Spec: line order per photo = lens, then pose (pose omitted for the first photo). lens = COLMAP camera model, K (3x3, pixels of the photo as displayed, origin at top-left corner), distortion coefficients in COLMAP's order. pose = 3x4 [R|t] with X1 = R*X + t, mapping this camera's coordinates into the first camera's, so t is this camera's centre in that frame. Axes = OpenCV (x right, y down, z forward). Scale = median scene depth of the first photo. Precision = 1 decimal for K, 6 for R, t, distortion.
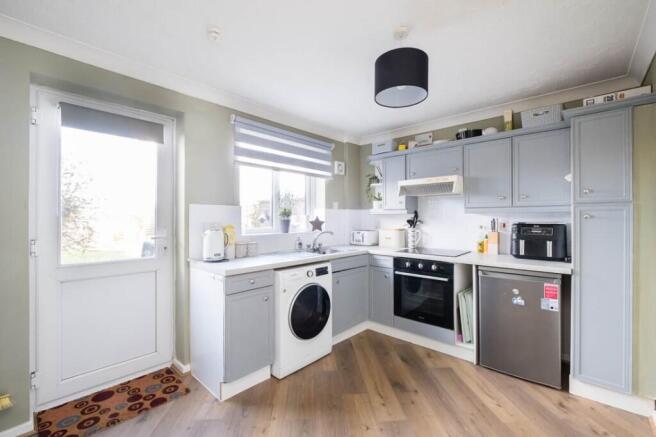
lens RADIAL K [[279.0, 0, 339.7], [0, 279.0, 217.2], [0, 0, 1]] dist [-0.000176, -0.000090]
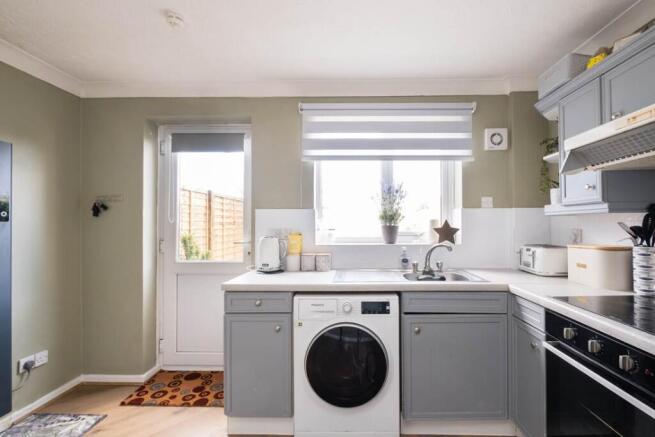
lens RADIAL K [[303.4, 0, 327.5], [0, 303.4, 218.5], [0, 0, 1]] dist [-0.003528, -0.000335]
pose [[0.654475, -0.014333, -0.755948, 0.371560], [0.005247, 0.999882, -0.014415, 0.001501], [0.756066, 0.005468, 0.654473, 0.450457]]
